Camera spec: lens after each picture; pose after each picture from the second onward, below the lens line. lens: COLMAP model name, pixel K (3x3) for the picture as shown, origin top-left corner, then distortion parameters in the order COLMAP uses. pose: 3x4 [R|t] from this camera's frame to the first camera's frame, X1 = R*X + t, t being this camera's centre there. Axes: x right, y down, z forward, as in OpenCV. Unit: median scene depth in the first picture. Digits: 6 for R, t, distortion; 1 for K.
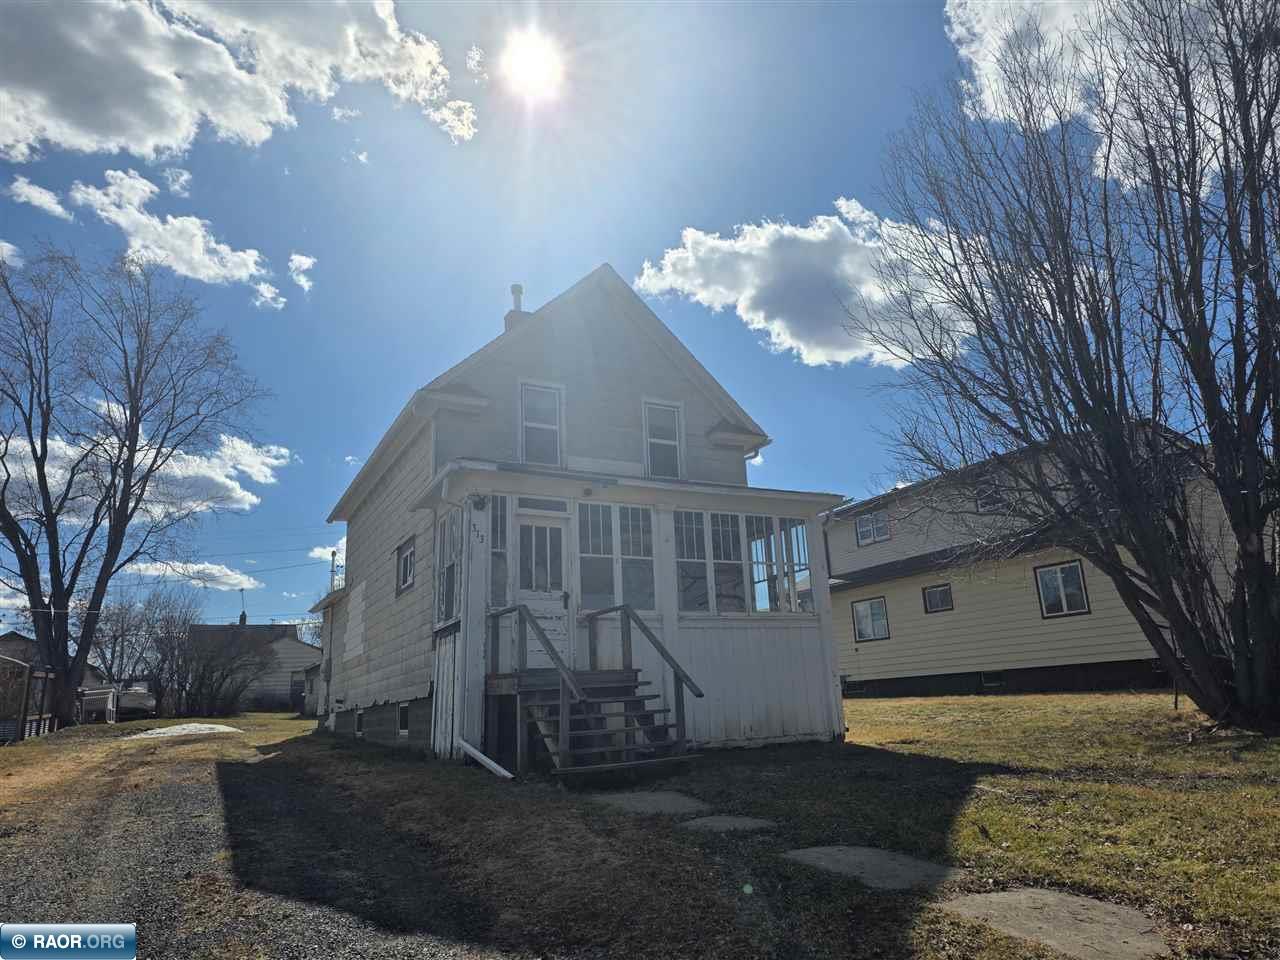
lens RADIAL K [[867.4, 0, 640.0], [0, 867.4, 480.0], [0, 0, 1]] dist [0.007180, -0.001141]
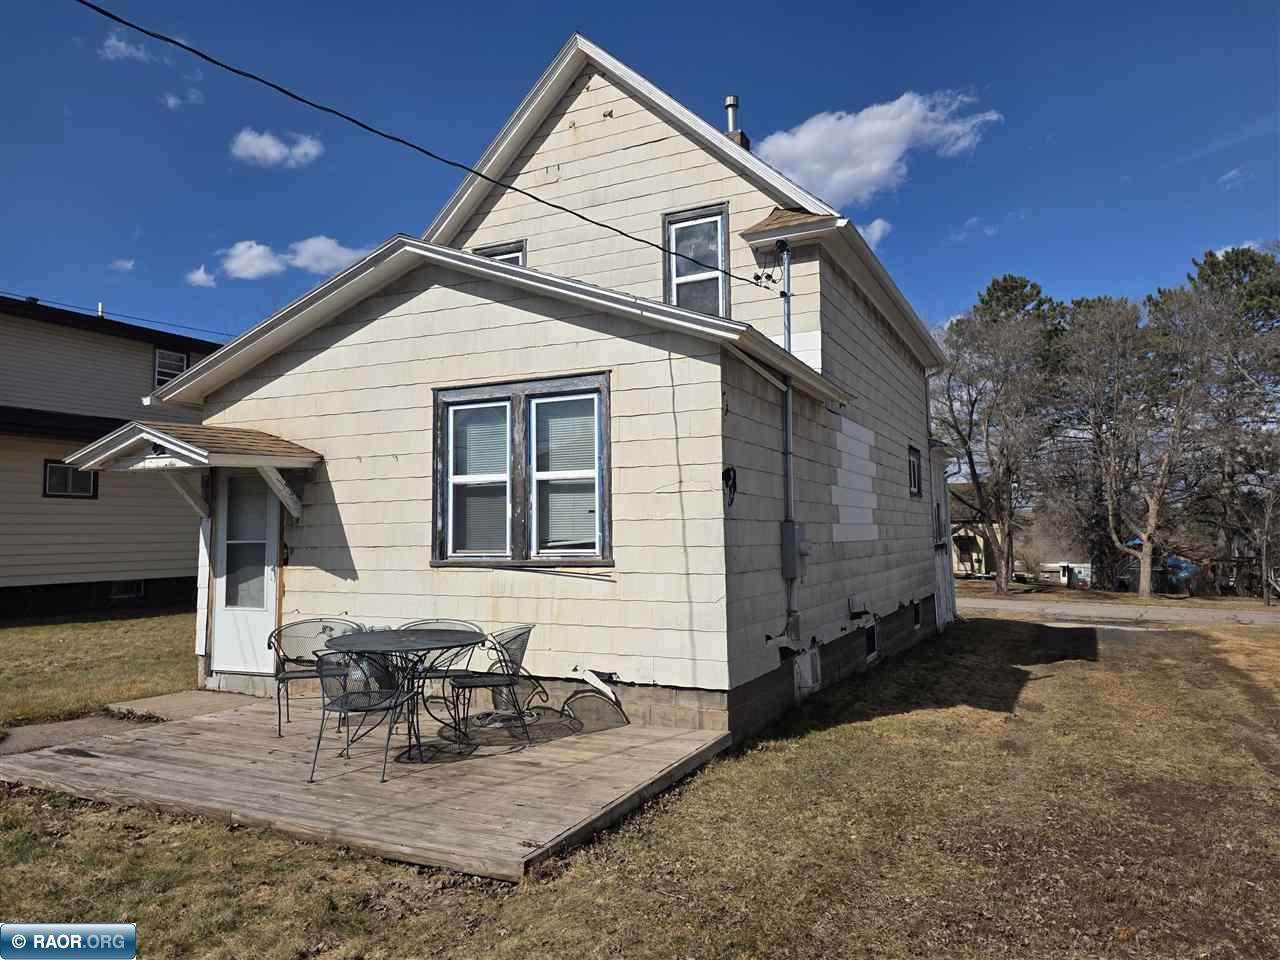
lens RADIAL K [[873.2, 0, 640.0], [0, 873.2, 480.0], [0, 0, 1]] dist [0.016852, 0.001604]
pose [[-0.597408, 0.105609, 0.794953, -0.767145], [-0.166568, 0.953331, -0.251825, 0.362220], [-0.784448, -0.282856, -0.551936, 1.552638]]
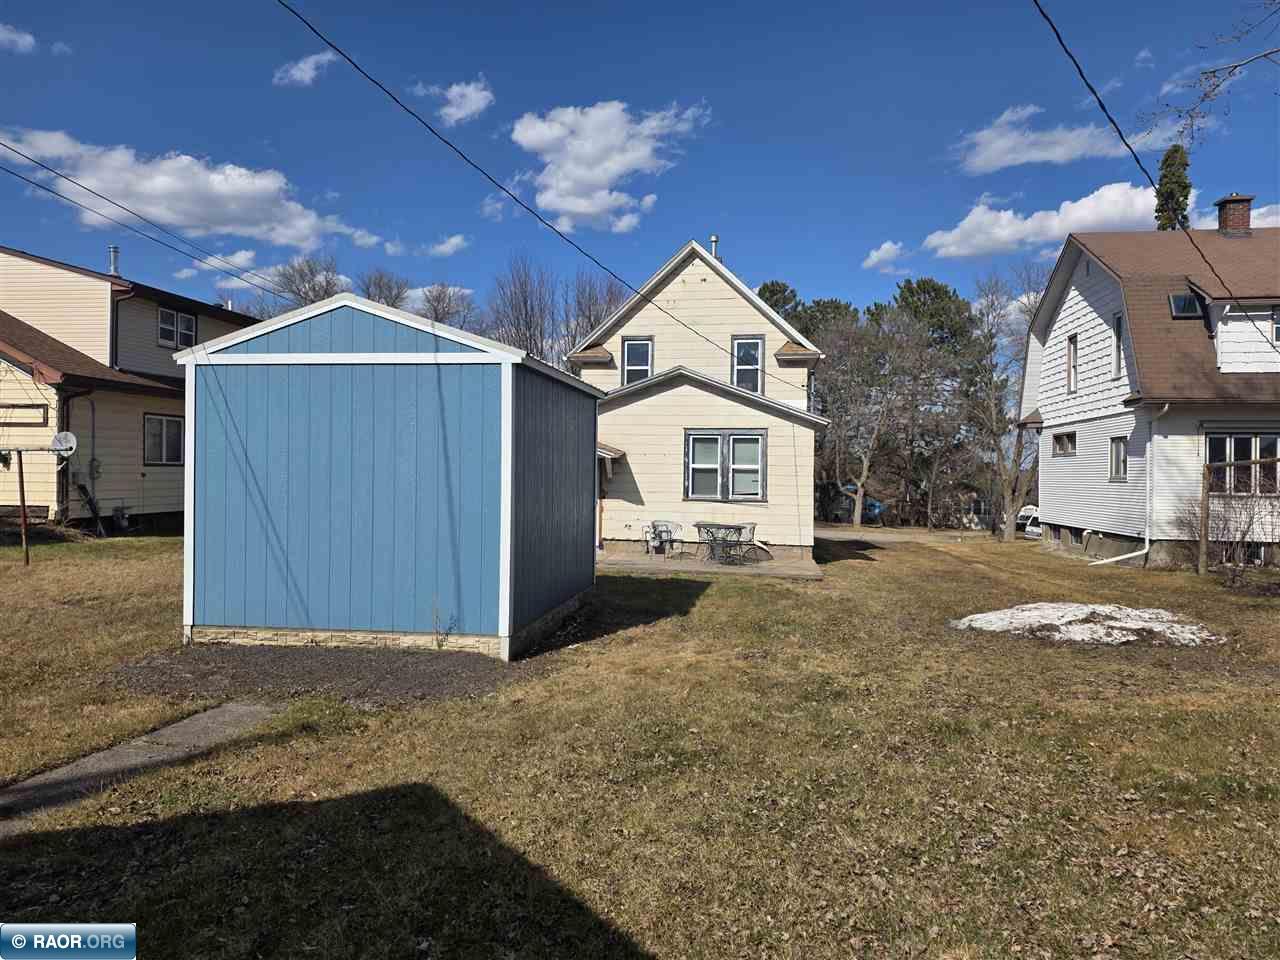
lens RADIAL K [[867.4, 0, 640.0], [0, 867.4, 480.0], [0, 0, 1]] dist [0.007180, -0.001141]
pose [[-0.815557, 0.031054, 0.577842, -0.893855], [-0.123552, 0.966189, -0.226305, 0.500240], [-0.565333, -0.255958, -0.784146, 2.117285]]
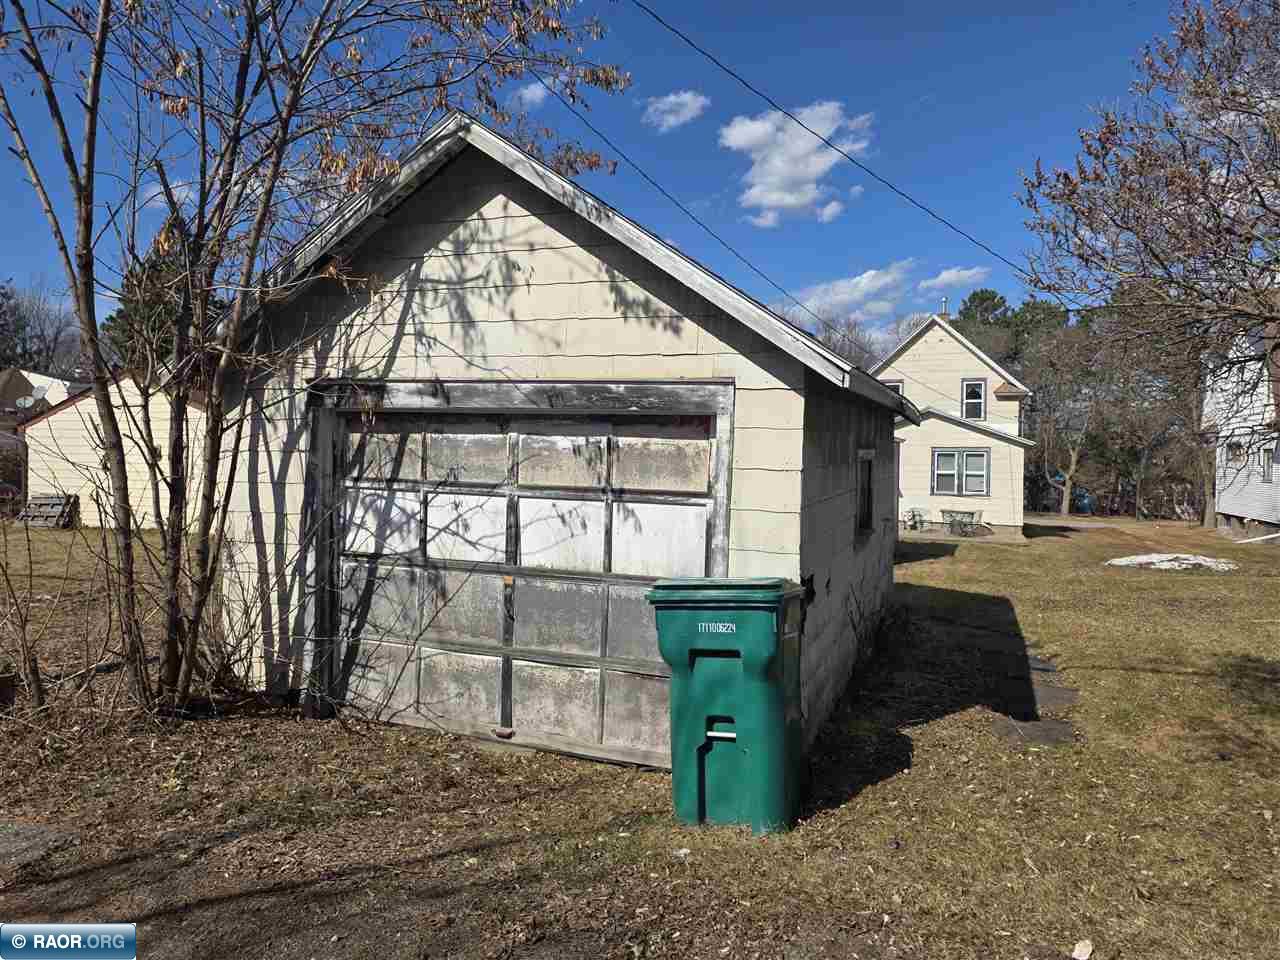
lens RADIAL K [[867.4, 0, 640.0], [0, 867.4, 480.0], [0, 0, 1]] dist [0.007180, -0.001141]
pose [[-0.672298, 0.020962, 0.739984, -1.102928], [-0.167930, 0.969222, -0.180025, 0.606070], [-0.720982, -0.245295, -0.648085, 2.578689]]
